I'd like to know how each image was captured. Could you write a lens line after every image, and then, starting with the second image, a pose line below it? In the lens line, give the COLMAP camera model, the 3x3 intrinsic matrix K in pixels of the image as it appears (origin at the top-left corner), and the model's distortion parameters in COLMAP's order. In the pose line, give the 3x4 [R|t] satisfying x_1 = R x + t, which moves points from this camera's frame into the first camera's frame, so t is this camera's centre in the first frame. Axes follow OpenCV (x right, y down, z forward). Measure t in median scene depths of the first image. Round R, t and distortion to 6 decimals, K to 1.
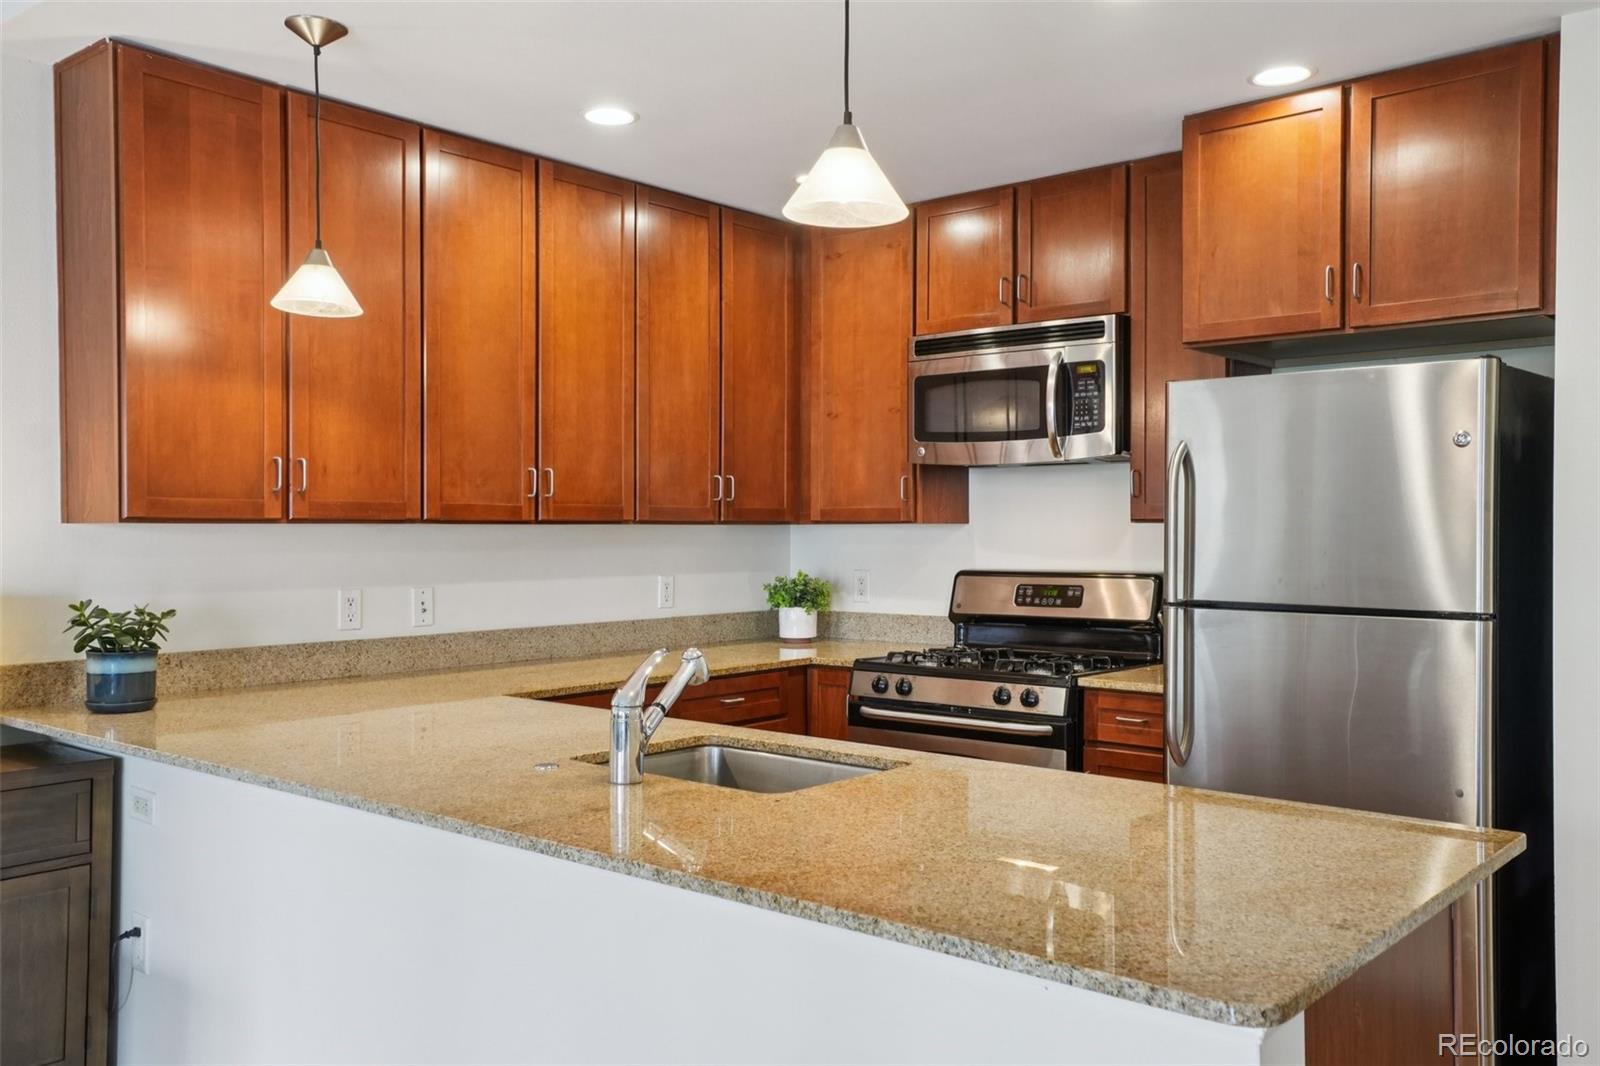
lens RADIAL K [[1335.3, 0, 801.4], [0, 1335.3, 537.2], [0, 0, 1]] dist [0.032073, 0.026057]
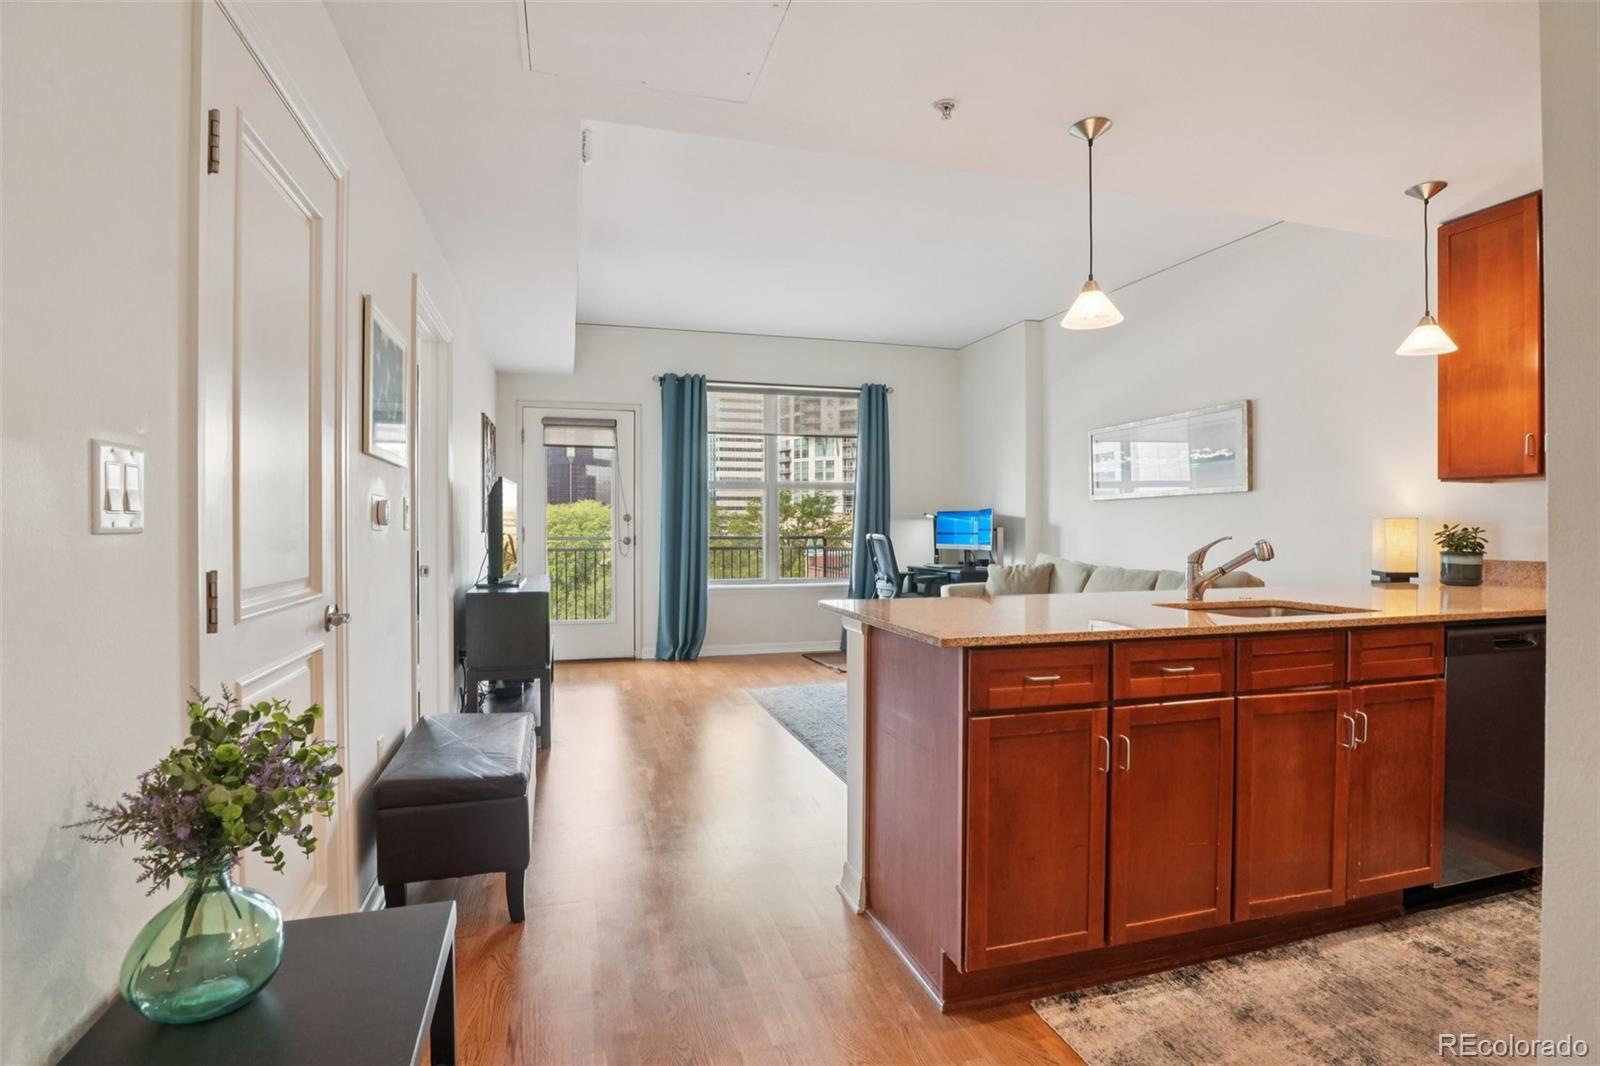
lens RADIAL K [[793.5, 0, 803.9], [0, 793.5, 533.7], [0, 0, 1]] dist [-0.046155, 0.010273]
pose [[-0.544311, 0.006544, -0.838858, 0.697728], [-0.007685, 0.999889, 0.012787, 0.043183], [0.838848, 0.013406, -0.544200, 0.678594]]
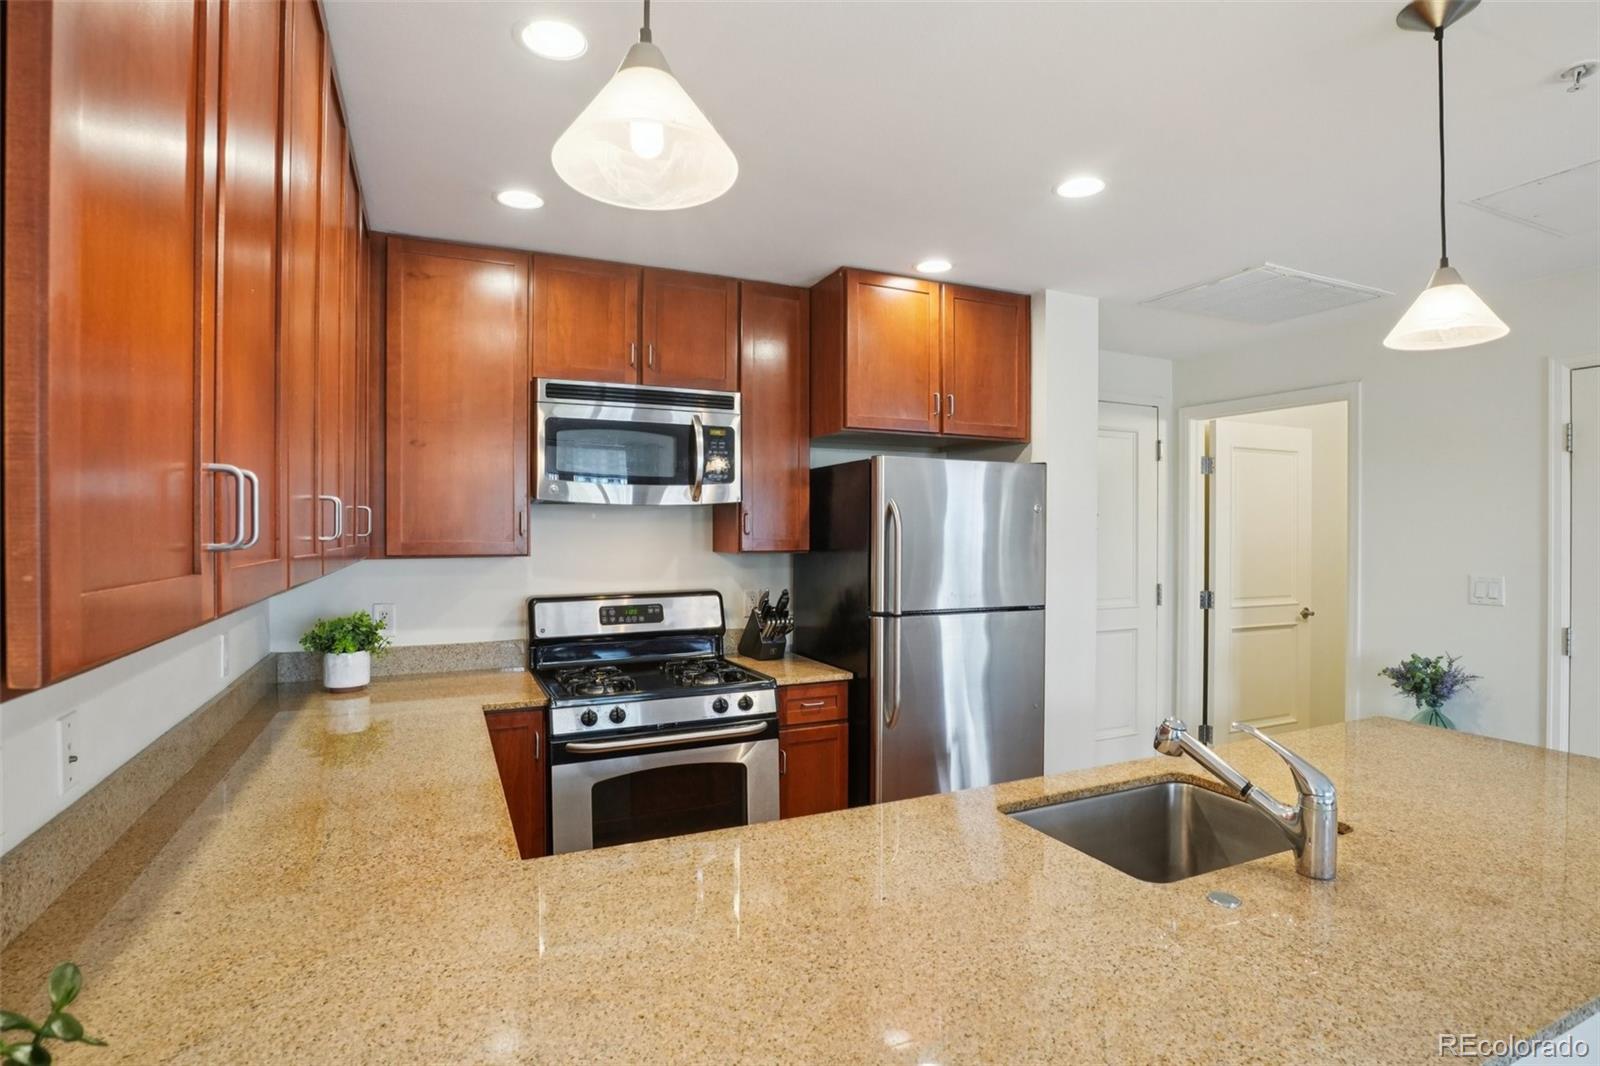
lens RADIAL K [[793.5, 0, 799.0], [0, 793.5, 536.2], [0, 0, 1]] dist [-0.046155, 0.010273]
pose [[0.422465, -0.007697, 0.906346, -0.456882], [0.006490, 0.999964, 0.005467, -0.033816], [-0.906356, 0.003572, 0.422500, 0.653557]]
